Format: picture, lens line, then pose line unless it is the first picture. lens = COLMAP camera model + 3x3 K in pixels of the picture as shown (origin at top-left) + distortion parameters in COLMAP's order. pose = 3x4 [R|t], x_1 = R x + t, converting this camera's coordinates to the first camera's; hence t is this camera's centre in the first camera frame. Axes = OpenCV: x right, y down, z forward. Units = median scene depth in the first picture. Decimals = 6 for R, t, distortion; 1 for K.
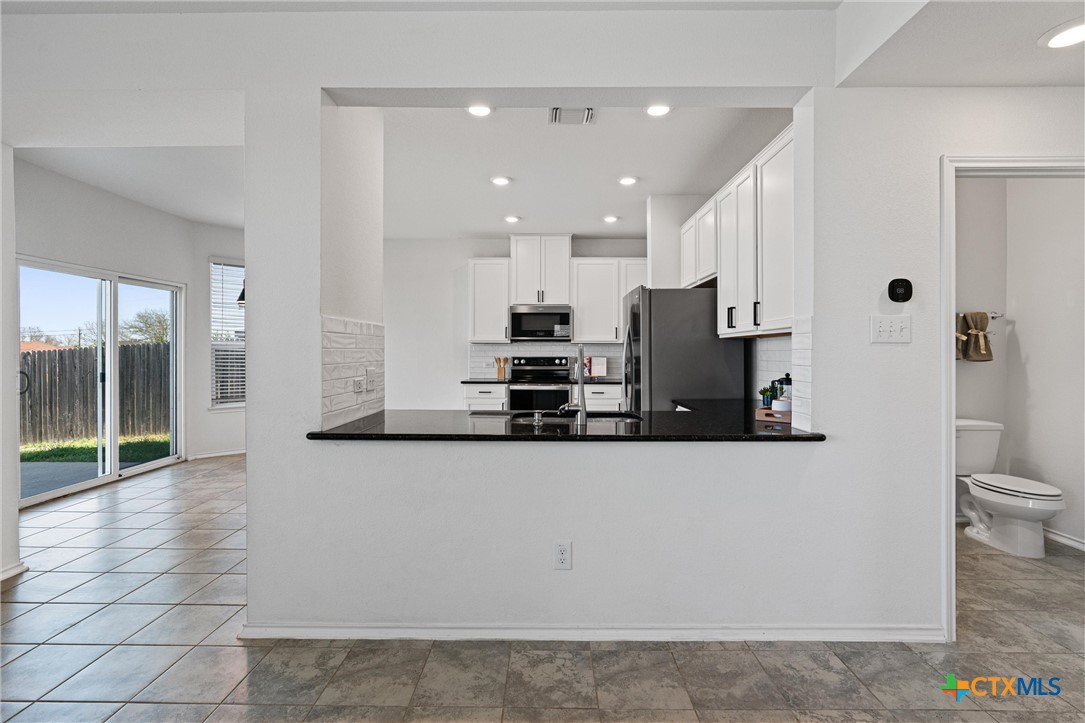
lens RADIAL K [[488.3, 0, 543.8], [0, 488.3, 356.4], [0, 0, 1]] dist [-0.013296, 0.005998]
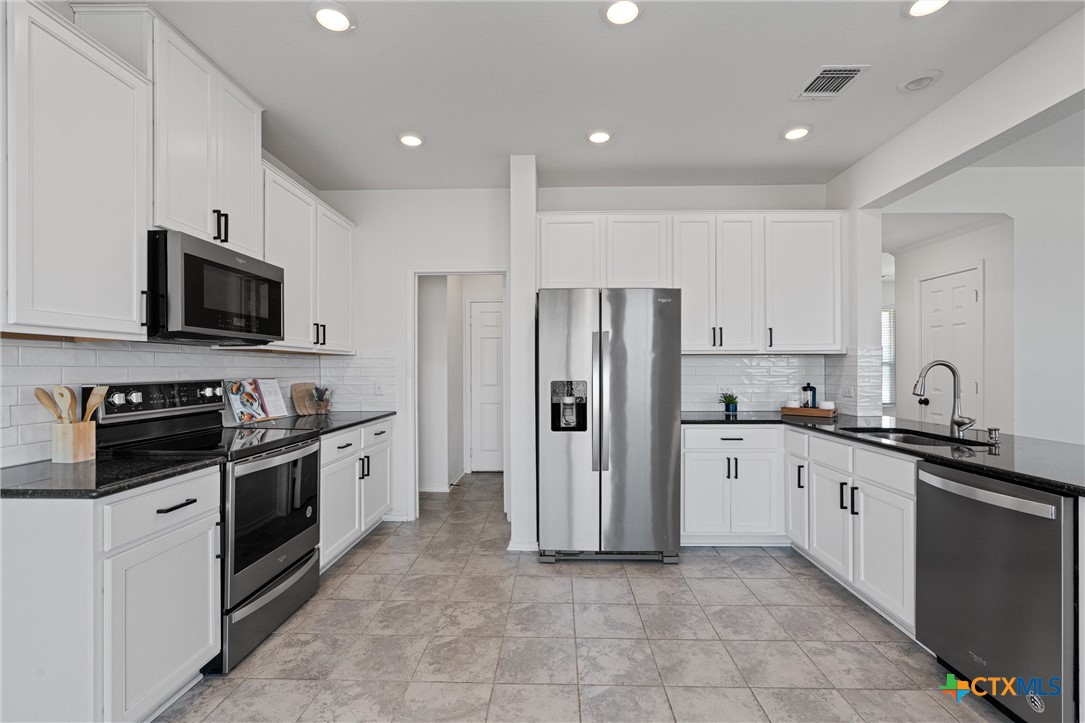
lens RADIAL K [[488.3, 0, 543.3], [0, 488.3, 365.1], [0, 0, 1]] dist [-0.013296, 0.005998]
pose [[0.015336, 0.005173, 0.999869, -0.383589], [0.010044, 0.999935, -0.005328, -0.007214], [-0.999832, 0.010125, 0.015283, 0.728753]]
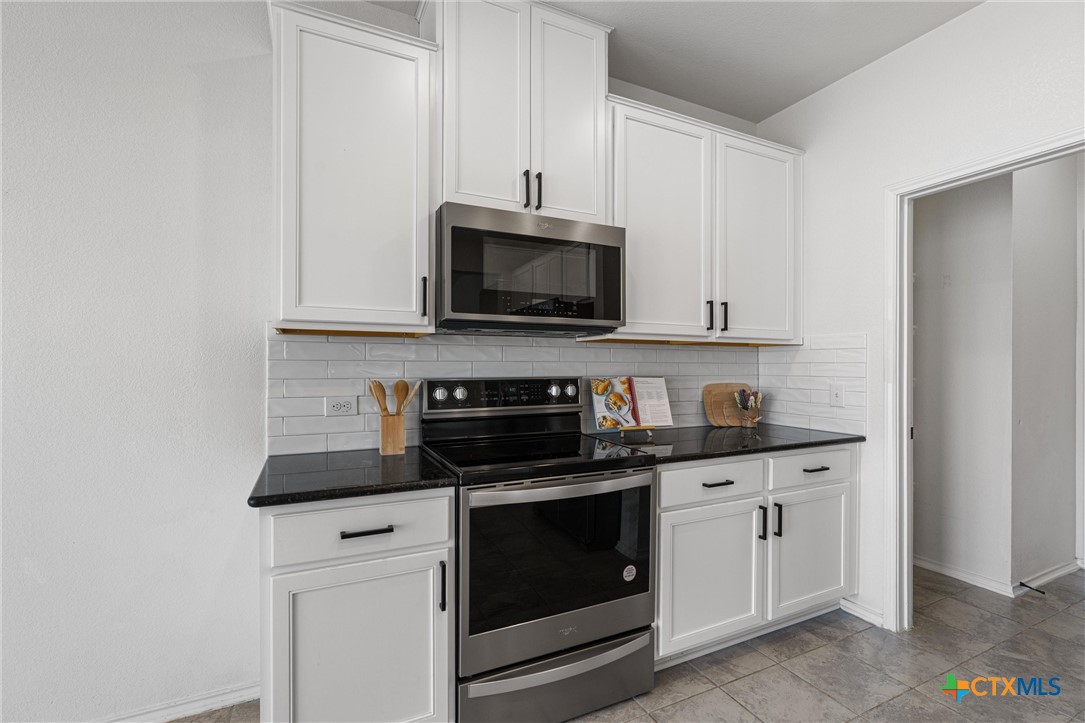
lens RADIAL K [[488.3, 0, 541.8], [0, 488.3, 365.5], [0, 0, 1]] dist [-0.013296, 0.005998]
pose [[0.892208, 0.000285, 0.451625, -0.143154], [0.002612, 0.999980, -0.005791, -0.005927], [-0.451617, 0.006347, 0.892189, 0.704747]]
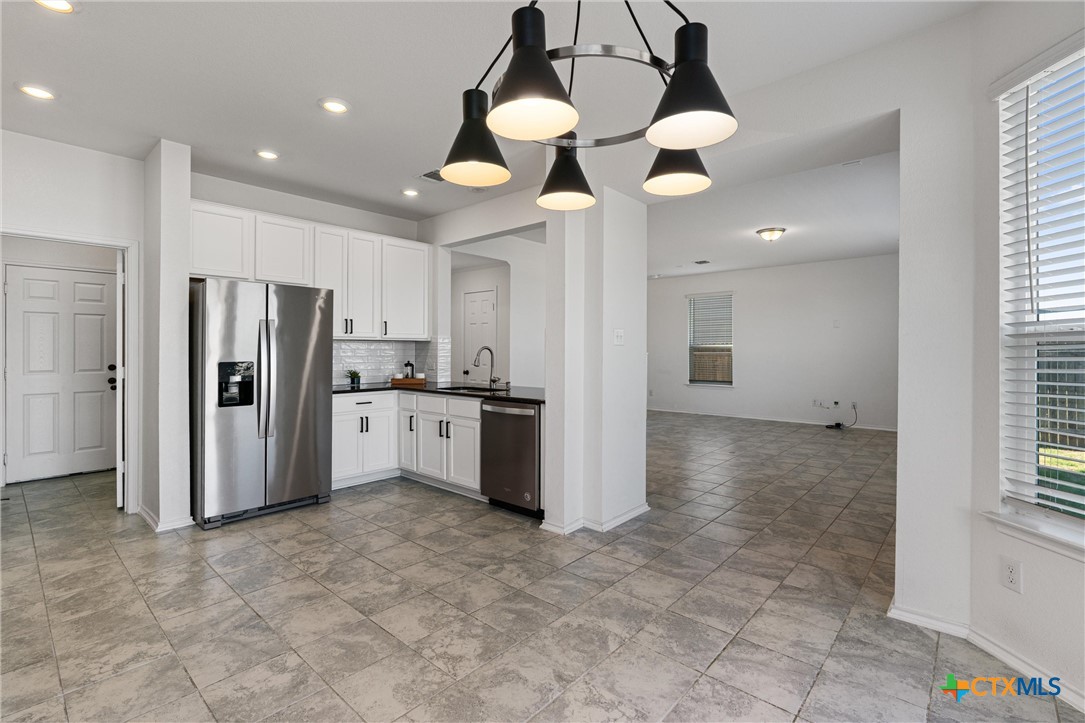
lens RADIAL K [[488.3, 0, 543.1], [0, 488.3, 345.8], [0, 0, 1]] dist [-0.013296, 0.005998]
pose [[-0.753155, 0.004737, 0.657826, -0.521125], [0.005018, 0.999986, -0.001456, -0.009380], [-0.657824, 0.002204, -0.753168, 0.900348]]
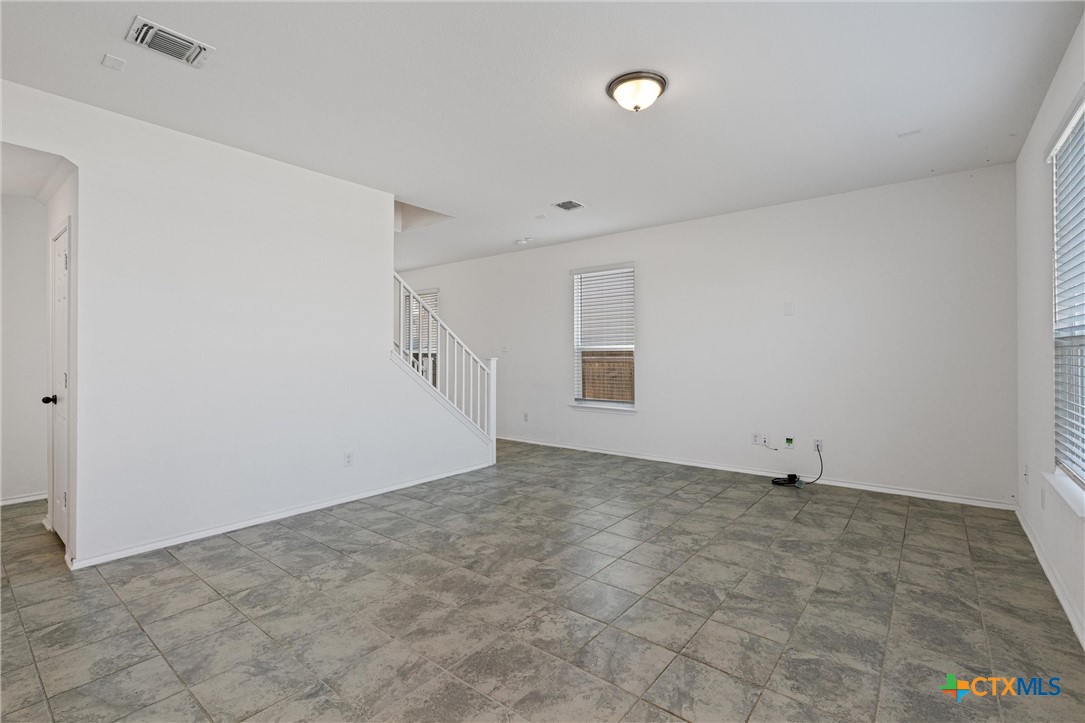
lens RADIAL K [[488.3, 0, 535.5], [0, 488.3, 362.3], [0, 0, 1]] dist [-0.013296, 0.005998]
pose [[-0.778213, -0.008374, 0.627944, -0.427398], [0.007193, 0.999727, 0.022246, -0.001527], [-0.627959, 0.021829, -0.777940, 0.260792]]
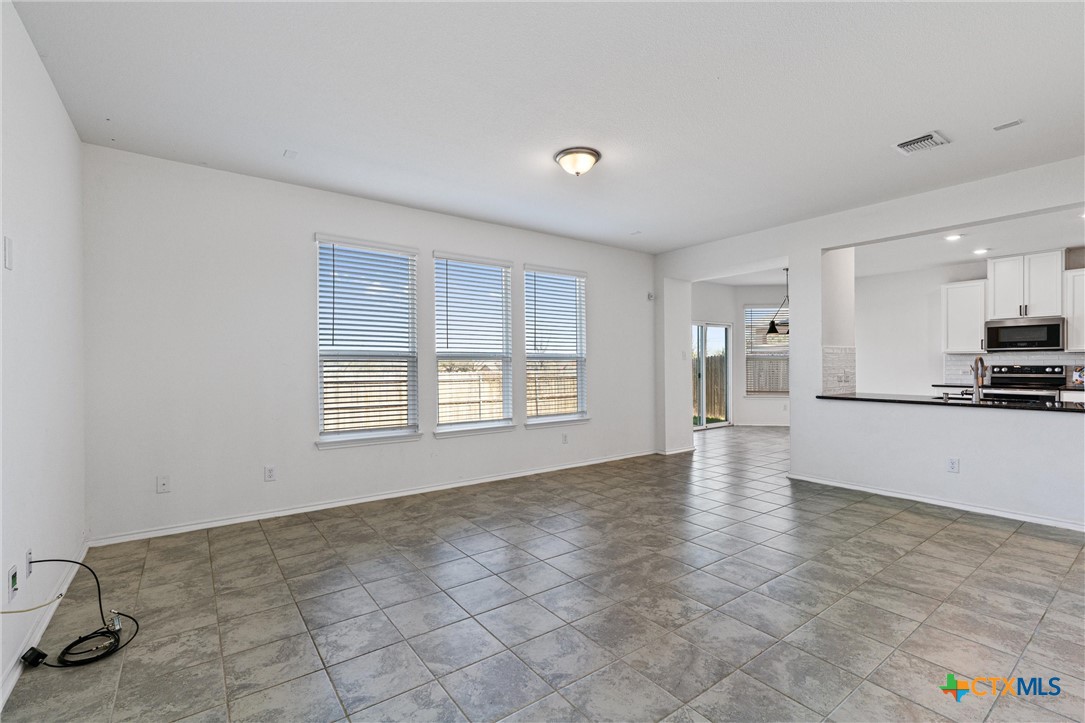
lens RADIAL K [[488.3, 0, 541.6], [0, 488.3, 365.1], [0, 0, 1]] dist [-0.013296, 0.005998]
pose [[0.602891, -0.001111, -0.797823, 0.207880], [-0.001730, 0.999995, -0.002700, 0.005337], [0.797822, 0.003008, 0.602886, -0.519847]]
